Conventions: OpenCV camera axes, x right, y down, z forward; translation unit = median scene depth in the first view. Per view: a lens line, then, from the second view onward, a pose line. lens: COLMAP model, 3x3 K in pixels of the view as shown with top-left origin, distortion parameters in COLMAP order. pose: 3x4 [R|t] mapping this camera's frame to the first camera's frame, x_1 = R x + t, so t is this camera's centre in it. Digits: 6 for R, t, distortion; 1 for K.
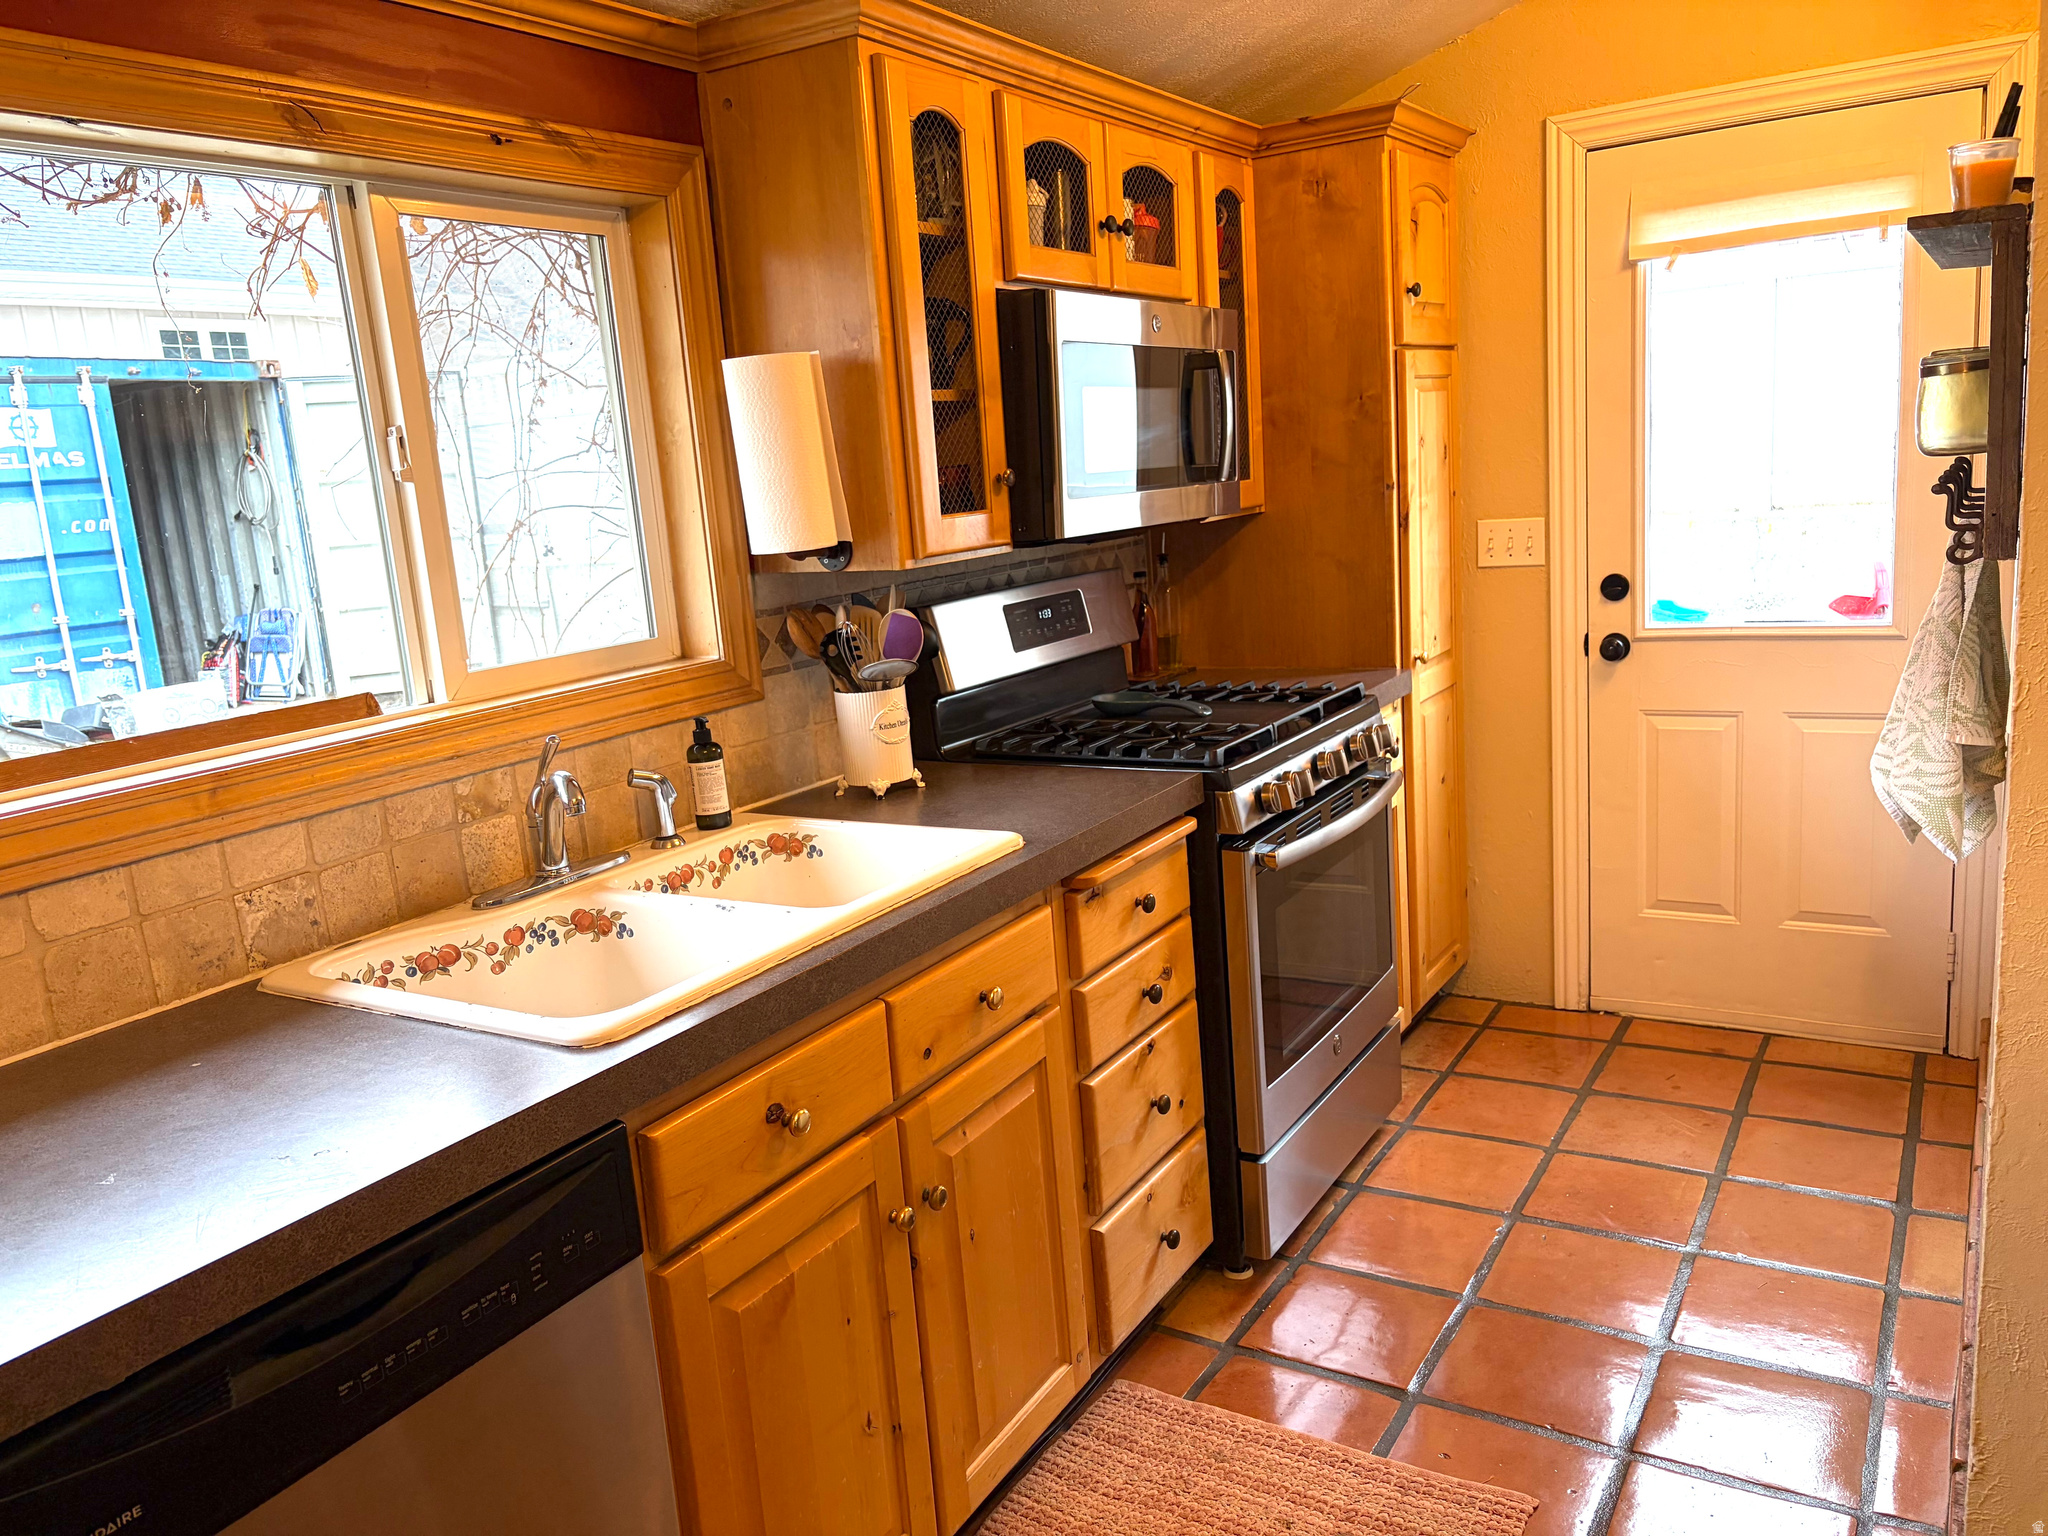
lens RADIAL K [[1581.1, 0, 1015.3], [0, 1581.1, 777.8], [0, 0, 1]] dist [0.068360, -0.036162]
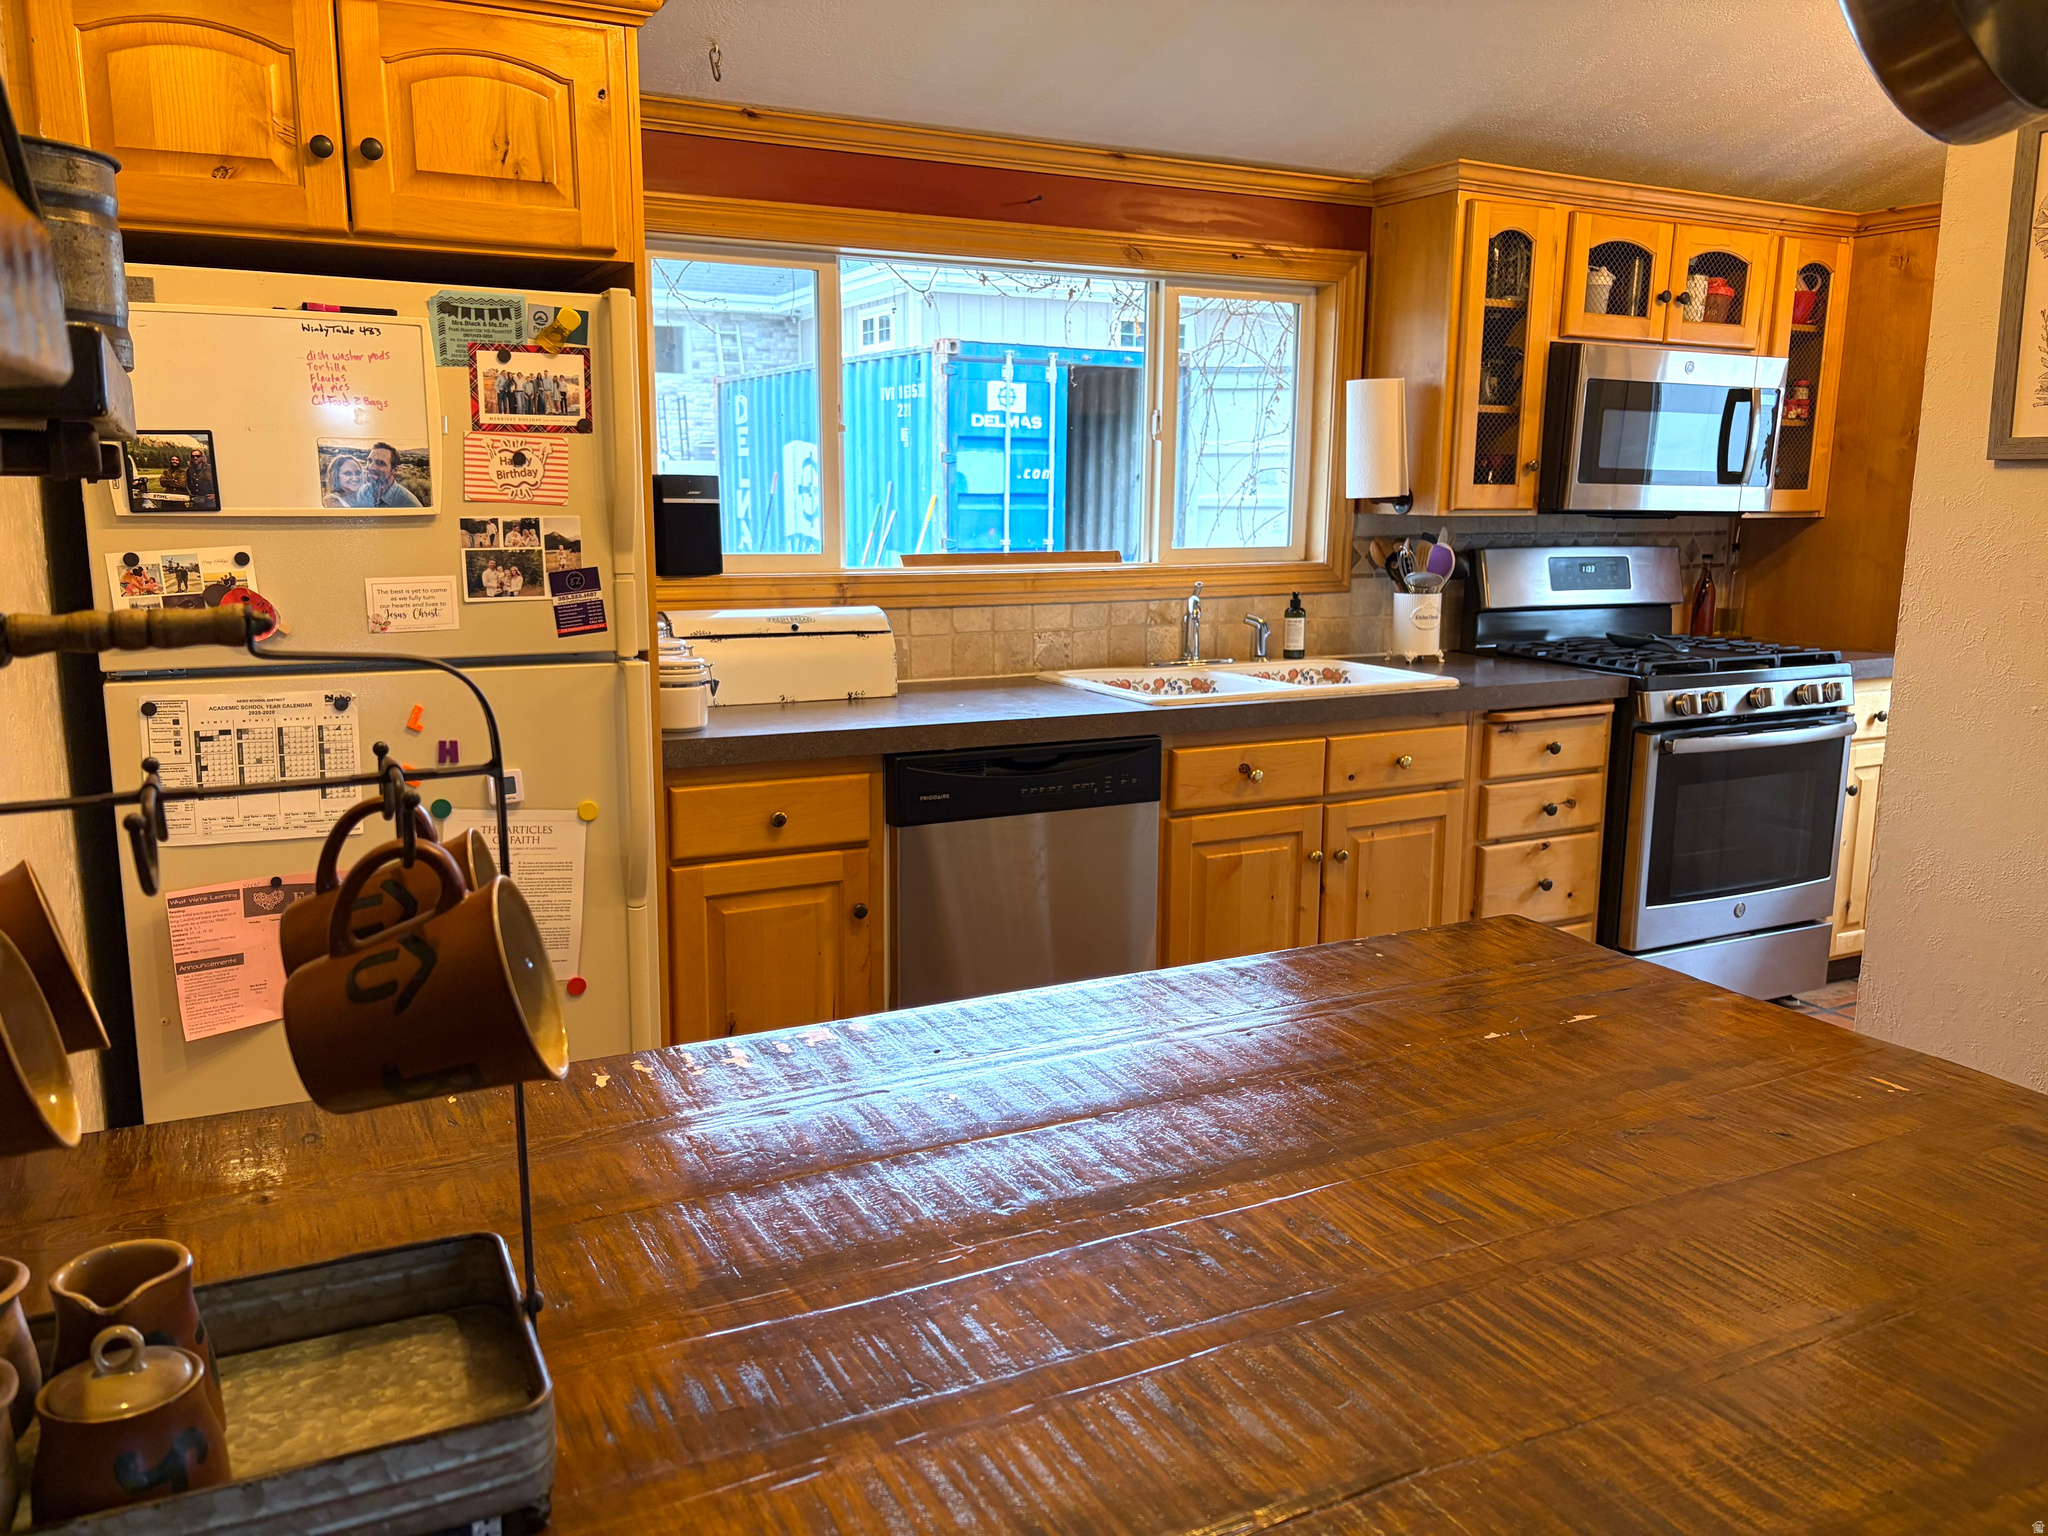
lens RADIAL K [[1581.1, 0, 1016.5], [0, 1581.1, 757.2], [0, 0, 1]] dist [0.068360, -0.036162]
pose [[0.856503, 0.171618, -0.486774, 0.384329], [-0.175820, 0.983710, 0.037456, 0.120443], [0.485273, 0.053504, 0.872724, -0.582703]]
